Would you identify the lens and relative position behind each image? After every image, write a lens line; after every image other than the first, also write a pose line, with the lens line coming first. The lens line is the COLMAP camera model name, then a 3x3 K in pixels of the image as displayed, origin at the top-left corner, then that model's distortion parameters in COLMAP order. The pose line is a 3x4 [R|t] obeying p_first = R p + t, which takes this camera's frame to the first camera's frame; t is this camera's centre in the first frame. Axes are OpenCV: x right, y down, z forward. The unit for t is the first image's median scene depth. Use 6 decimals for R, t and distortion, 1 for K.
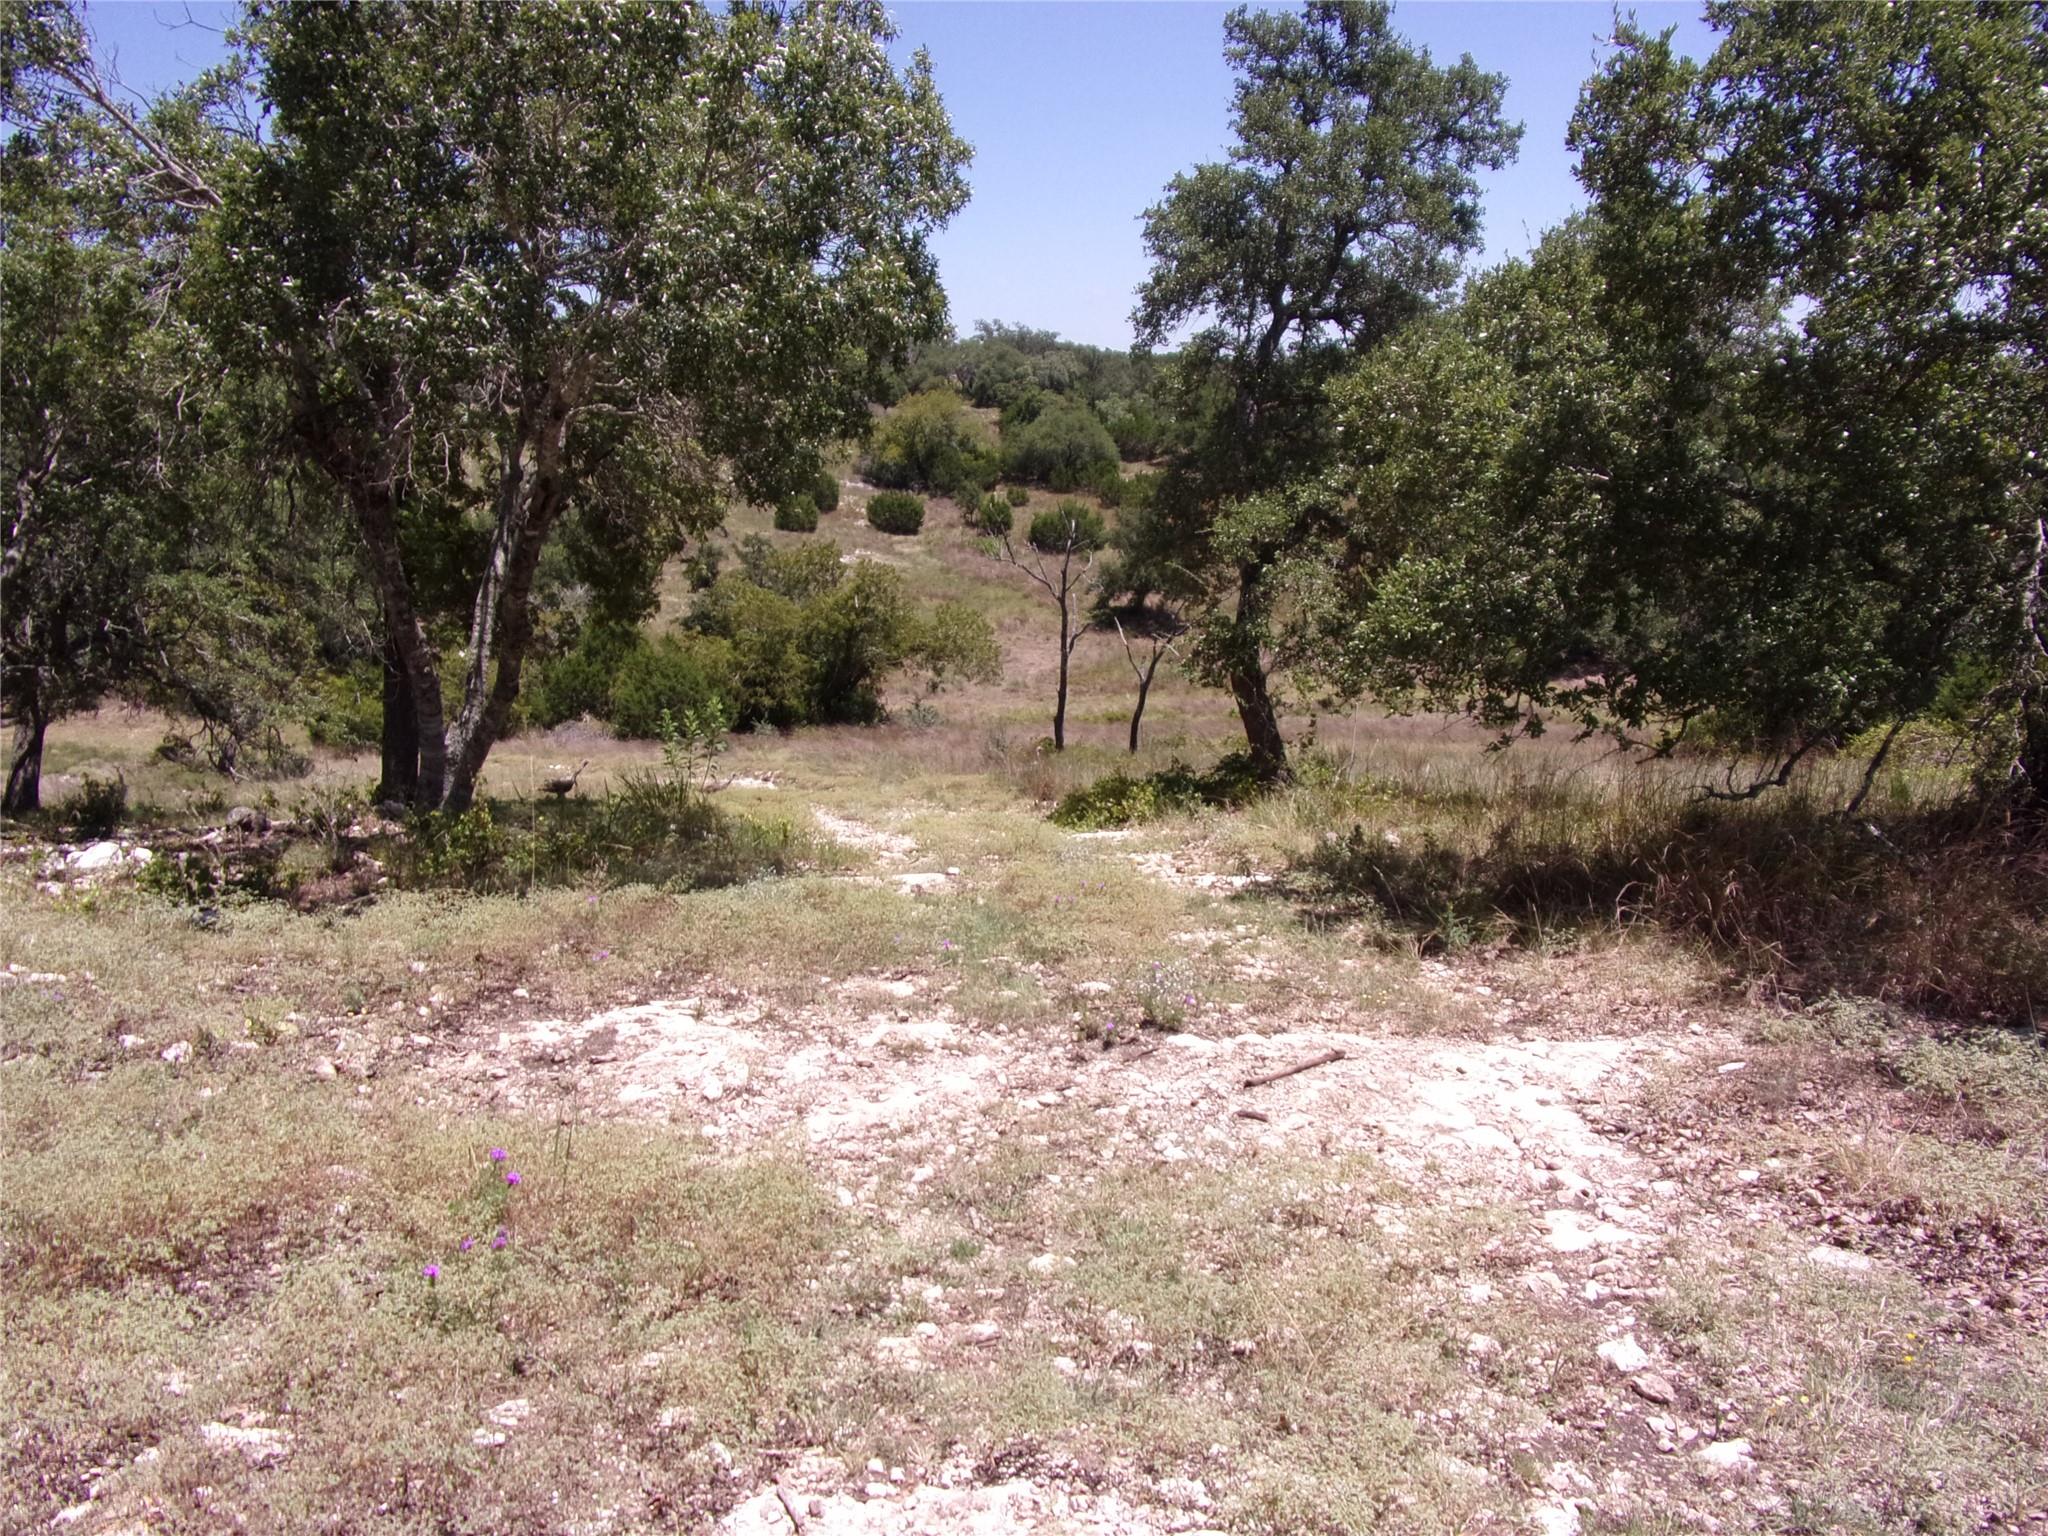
lens RADIAL K [[1494.2, 0, 1043.6], [0, 1494.2, 788.9], [0, 0, 1]] dist [-0.038003, 0.012843]
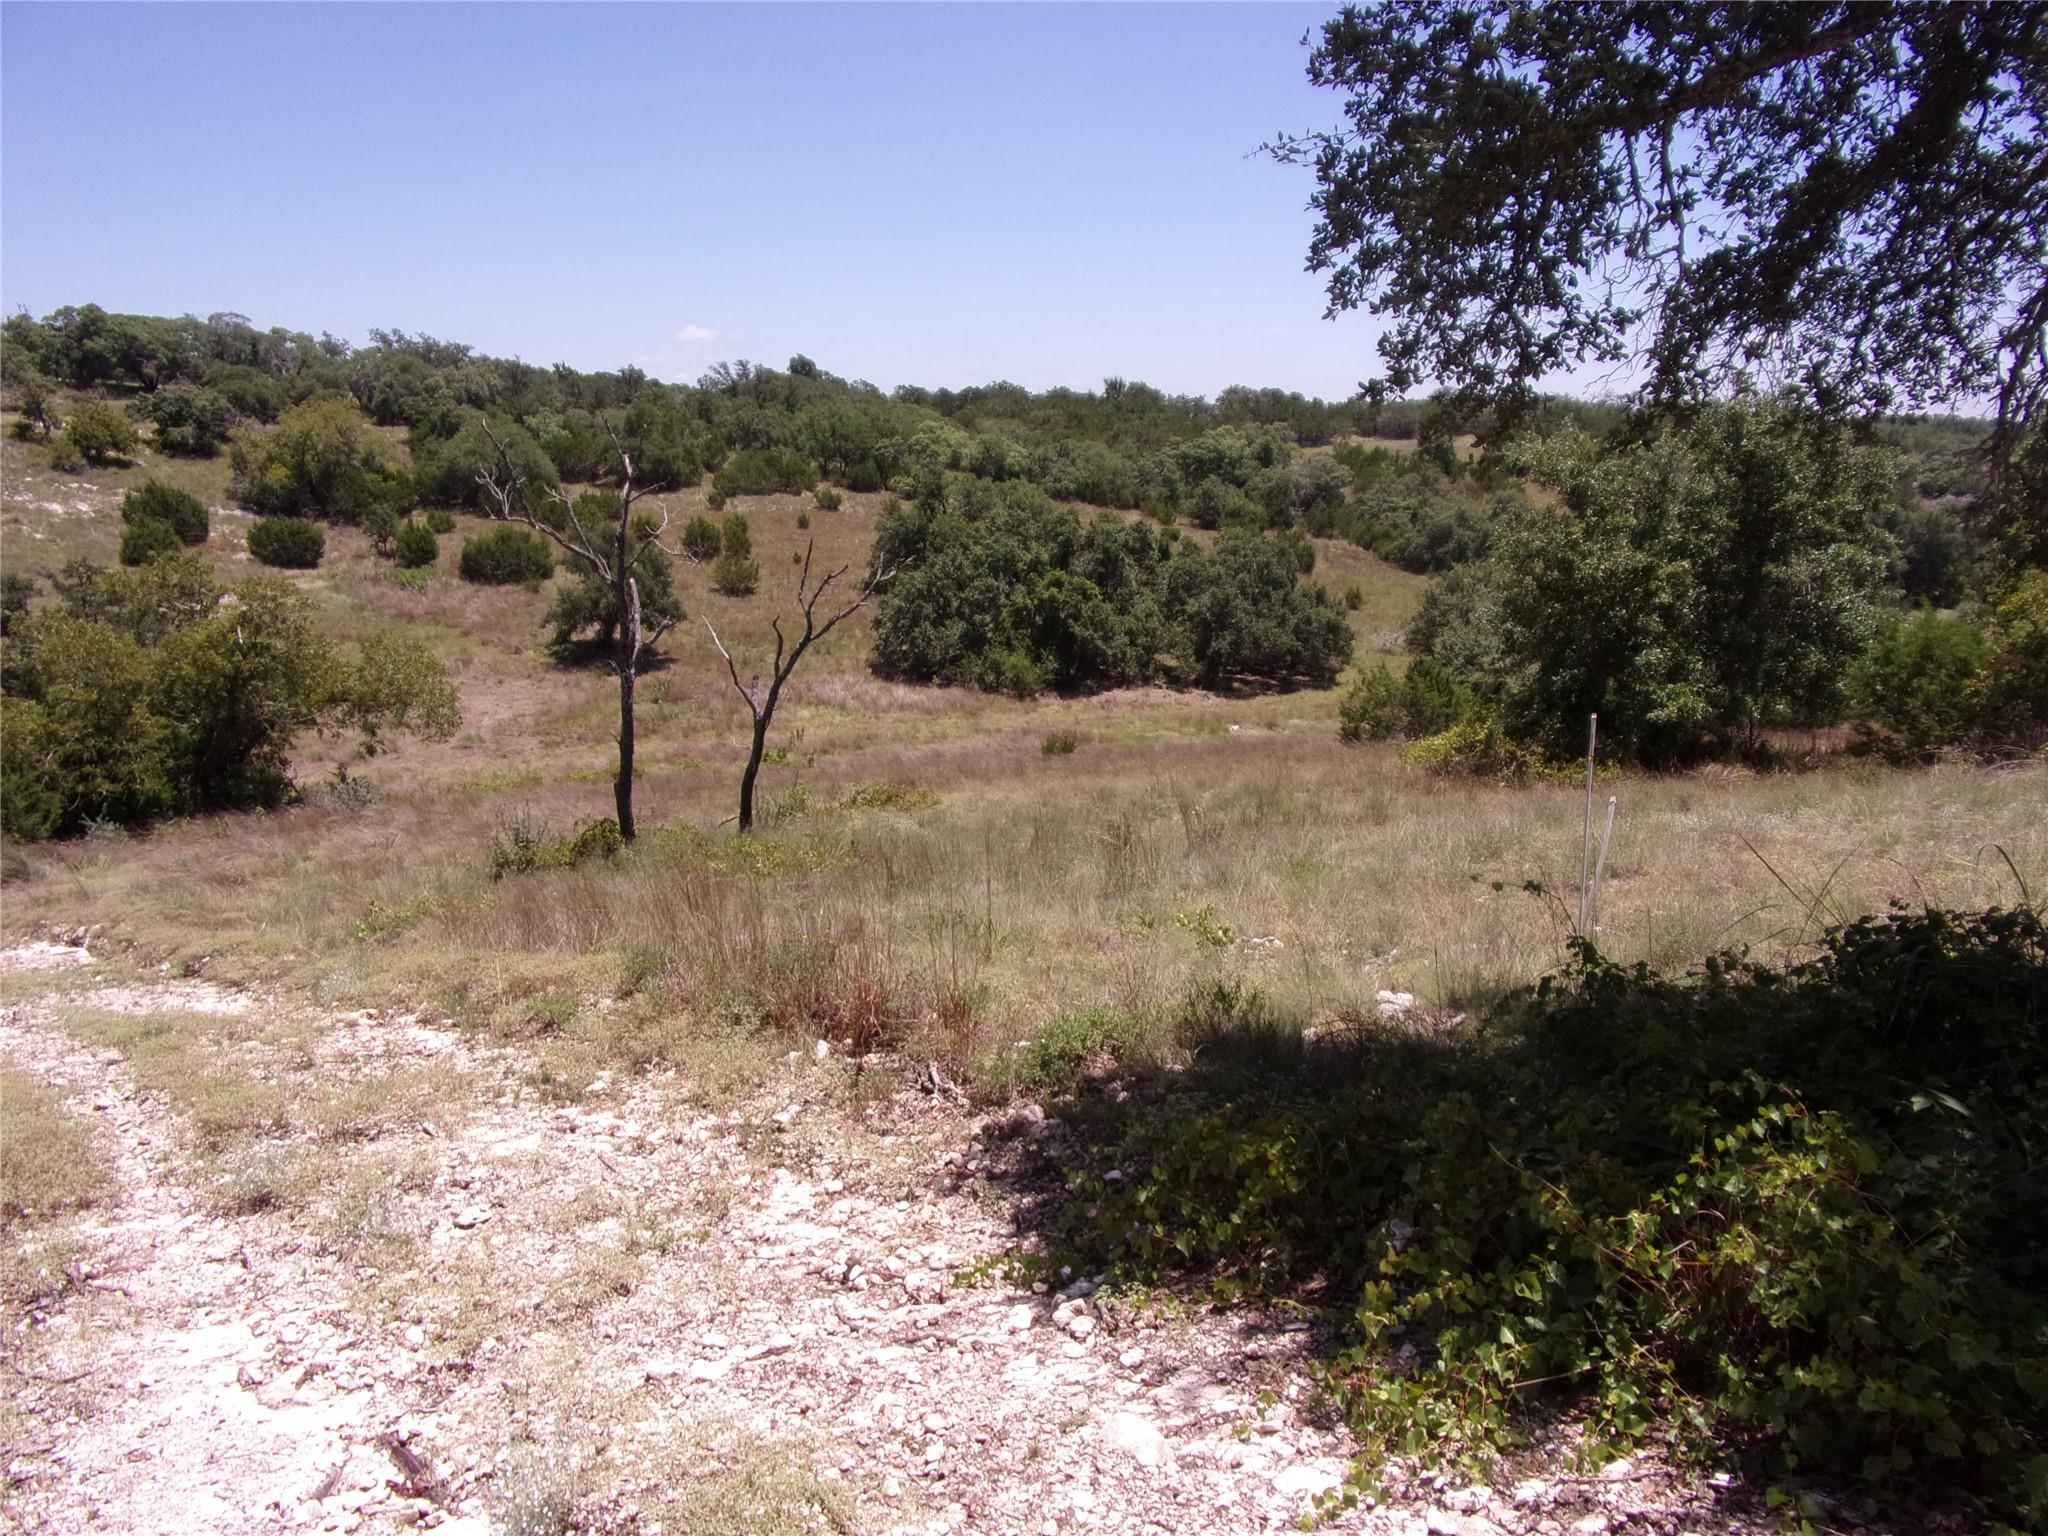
lens RADIAL K [[1494.2, 0, 1029.6], [0, 1494.2, 774.7], [0, 0, 1]] dist [-0.038003, 0.012843]
pose [[0.933570, -0.076283, 0.350182, -0.156666], [0.088148, 0.995944, -0.018044, -0.088217], [-0.347385, 0.047713, 0.936508, 1.267734]]
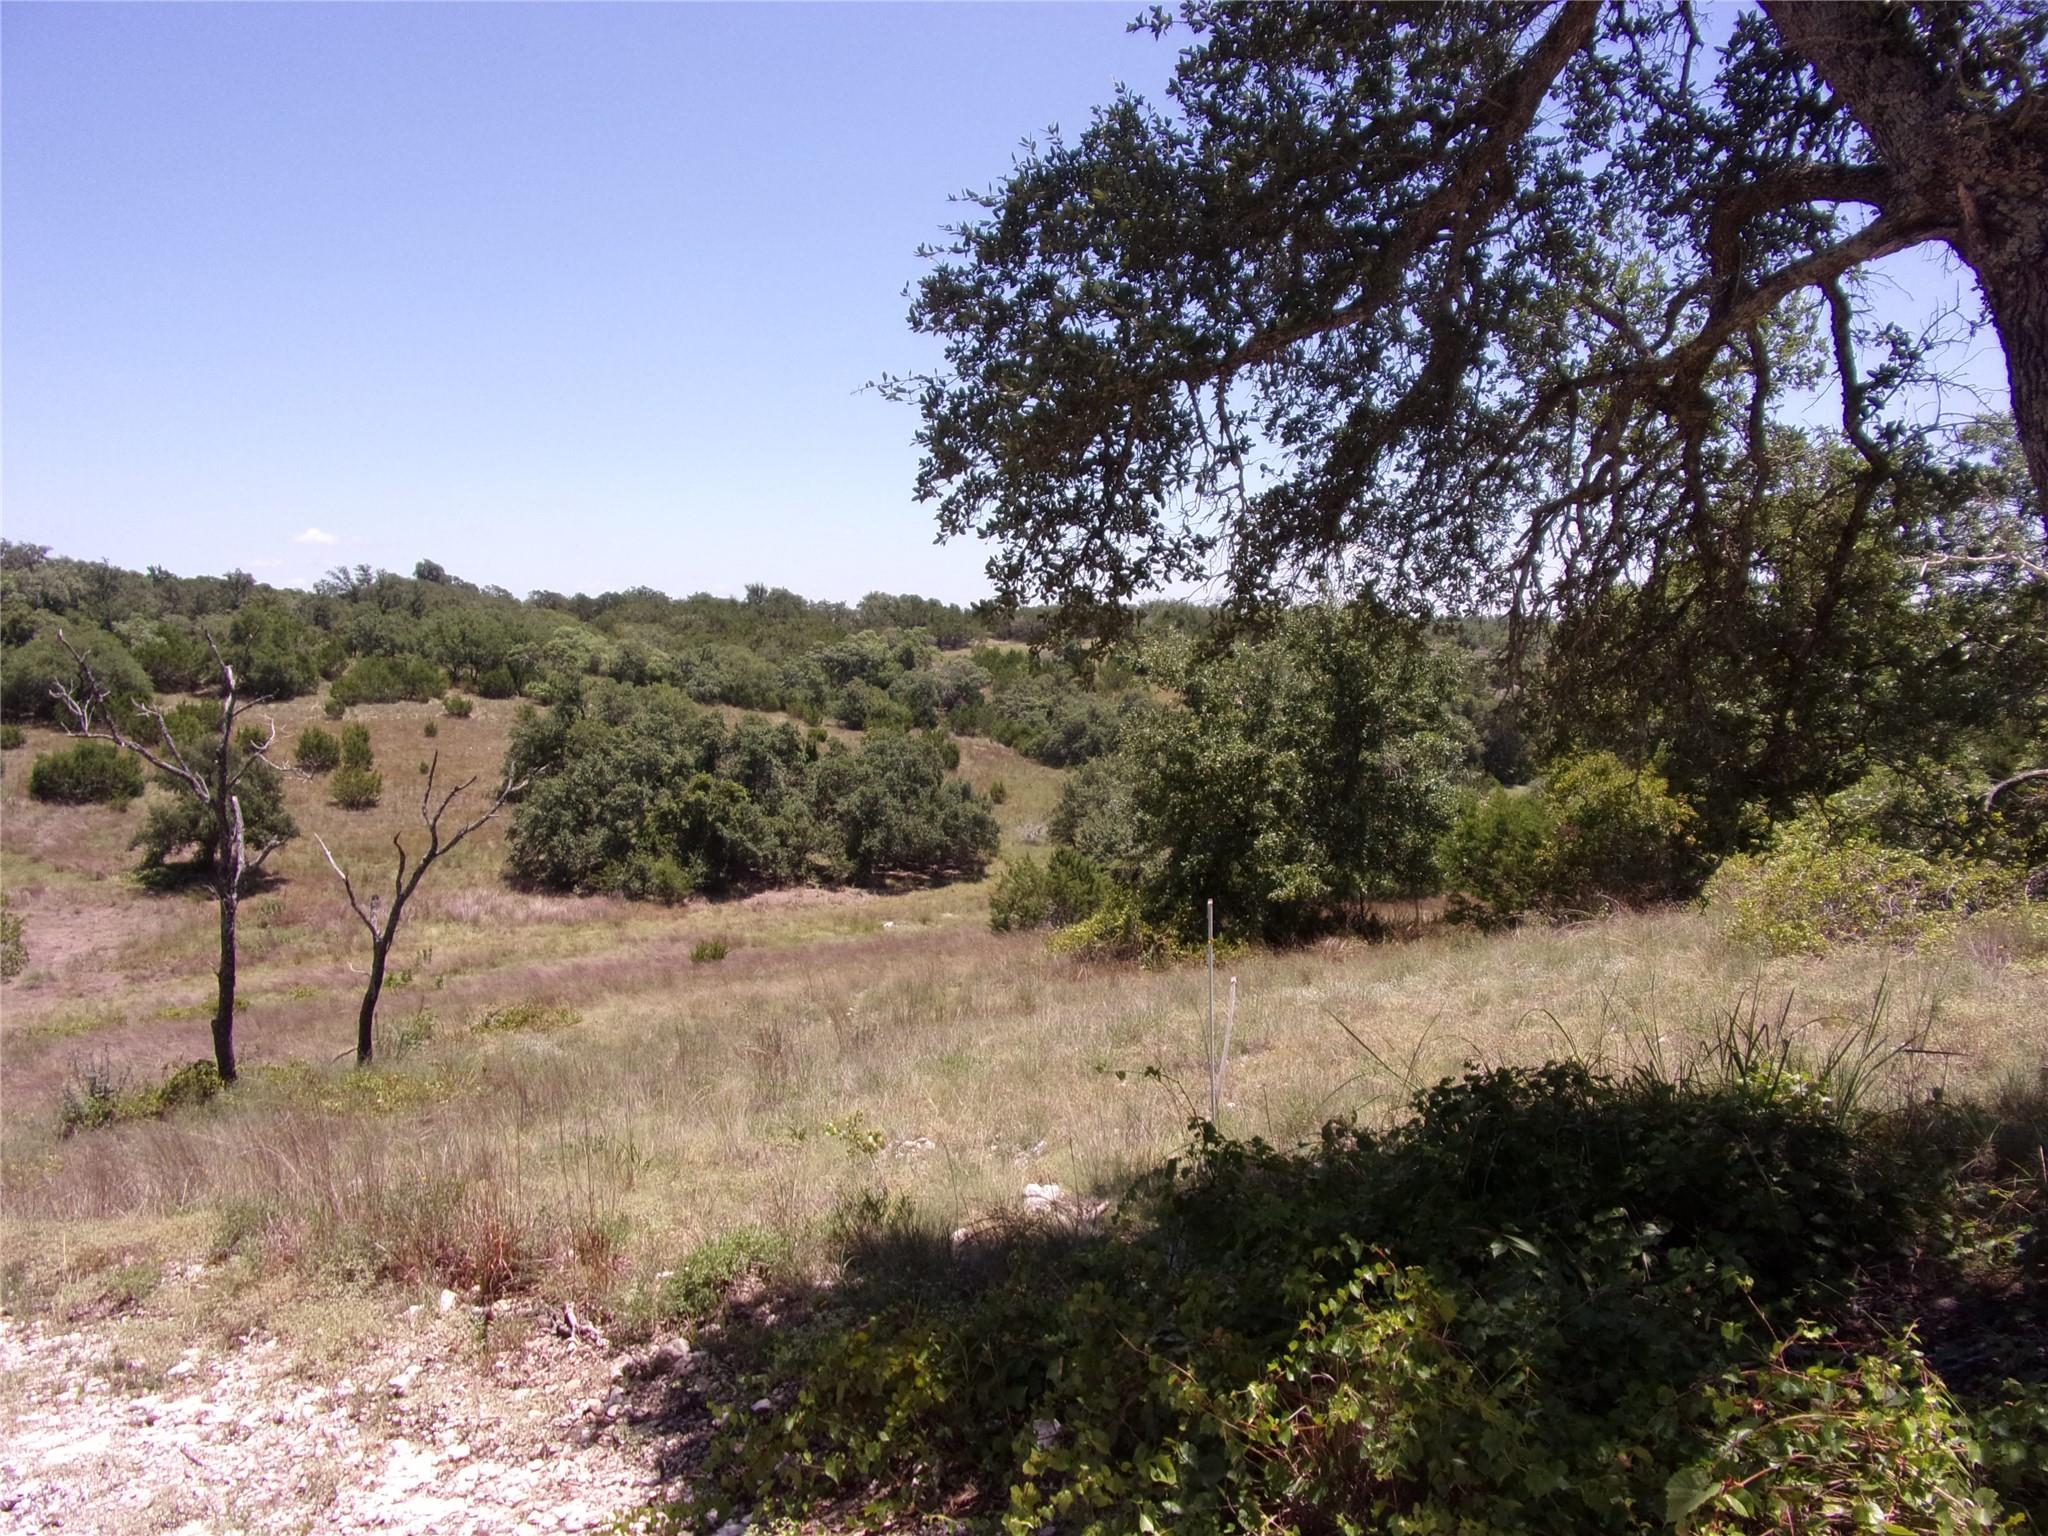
lens RADIAL K [[1494.2, 0, 1030.5], [0, 1494.2, 772.9], [0, 0, 1]] dist [-0.038003, 0.012843]
pose [[0.824456, -0.052723, 0.563465, -0.153840], [0.146679, 0.981535, -0.122777, -0.090034], [-0.546588, 0.183873, 0.816965, 1.255385]]
